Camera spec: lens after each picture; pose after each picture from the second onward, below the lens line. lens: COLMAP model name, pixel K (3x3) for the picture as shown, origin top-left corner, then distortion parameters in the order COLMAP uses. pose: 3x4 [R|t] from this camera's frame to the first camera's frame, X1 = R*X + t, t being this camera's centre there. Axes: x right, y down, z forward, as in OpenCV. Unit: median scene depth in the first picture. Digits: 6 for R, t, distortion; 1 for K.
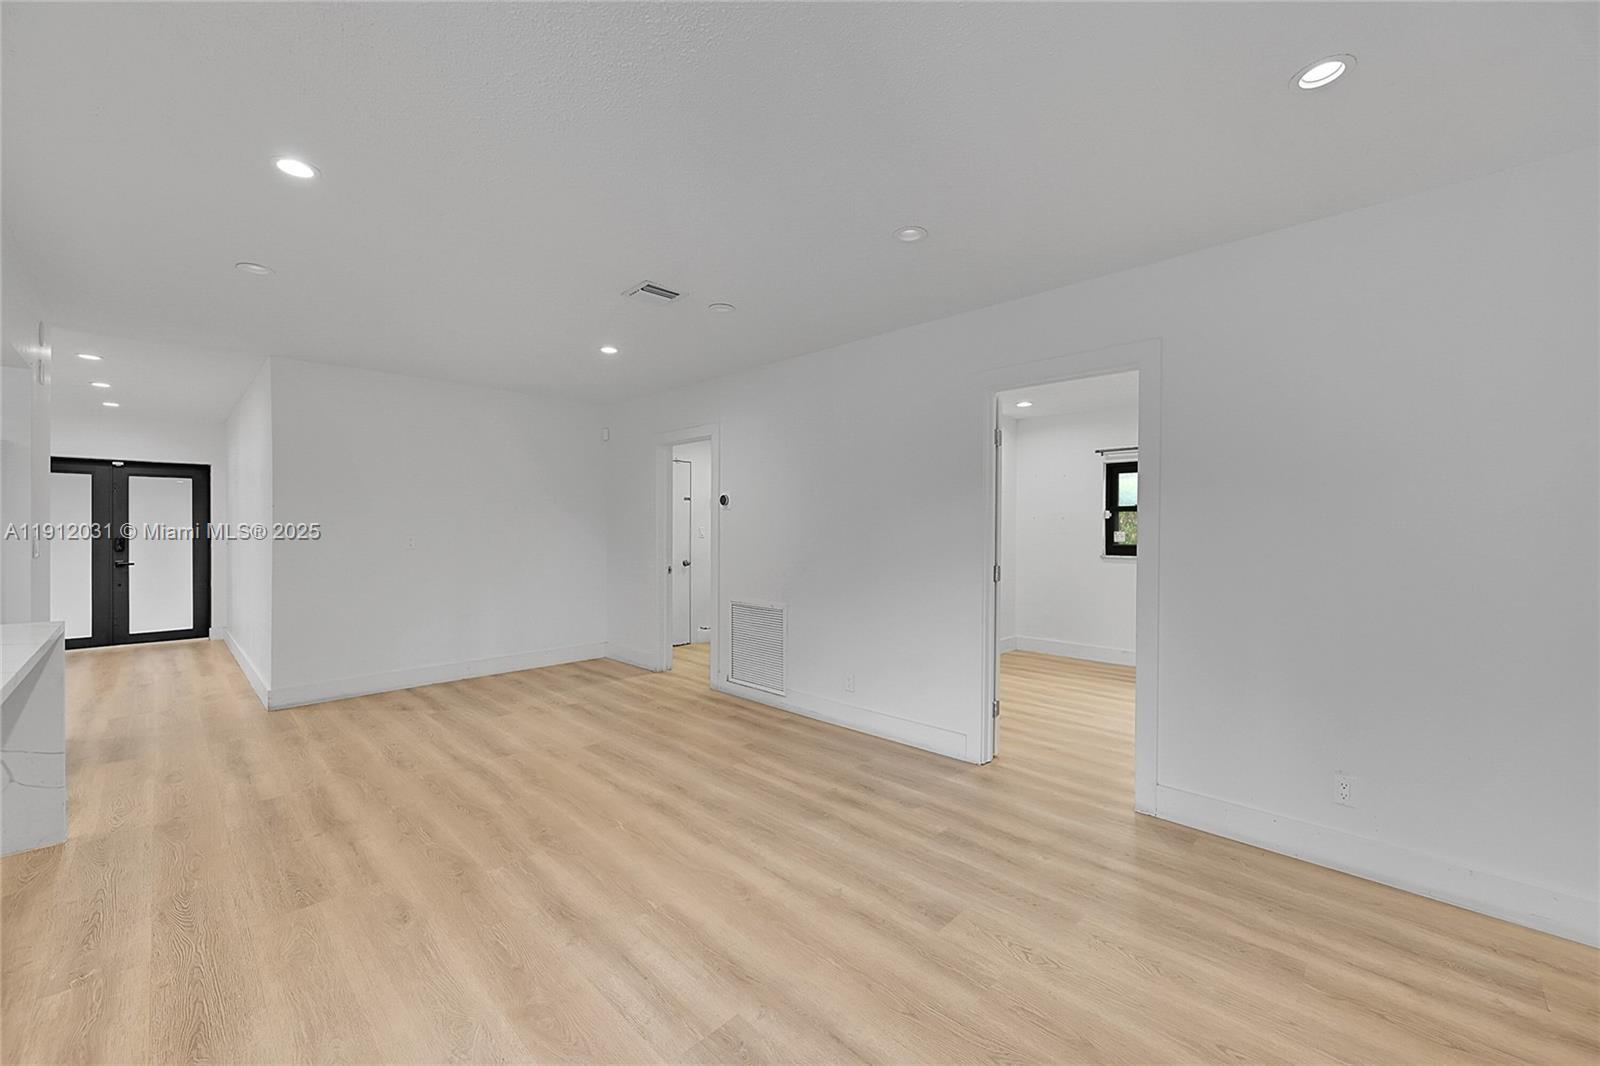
lens RADIAL K [[647.3, 0, 794.5], [0, 647.3, 532.9], [0, 0, 1]] dist [0.013629, 0.000254]
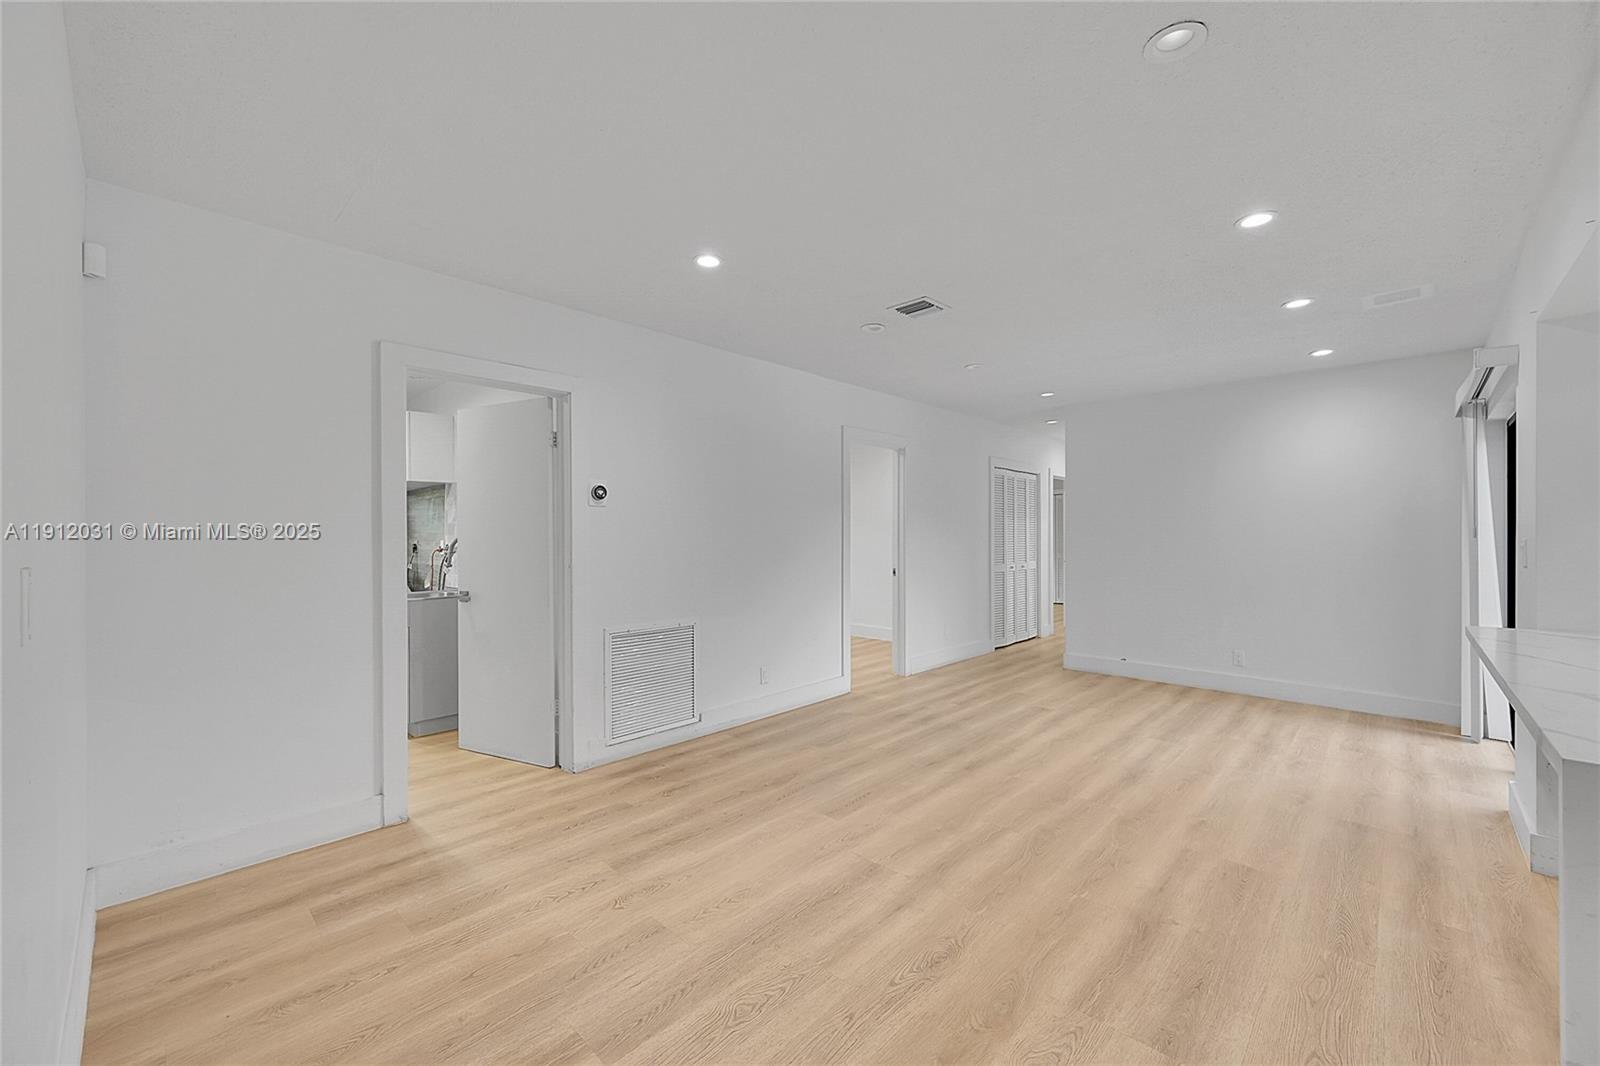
lens RADIAL K [[647.3, 0, 794.7], [0, 647.3, 534.4], [0, 0, 1]] dist [0.013629, 0.000254]
pose [[-0.047783, 0.000736, 0.998857, -1.183714], [0.004184, 0.999991, -0.000537, -0.005178], [-0.998849, 0.004154, -0.047786, 1.182358]]
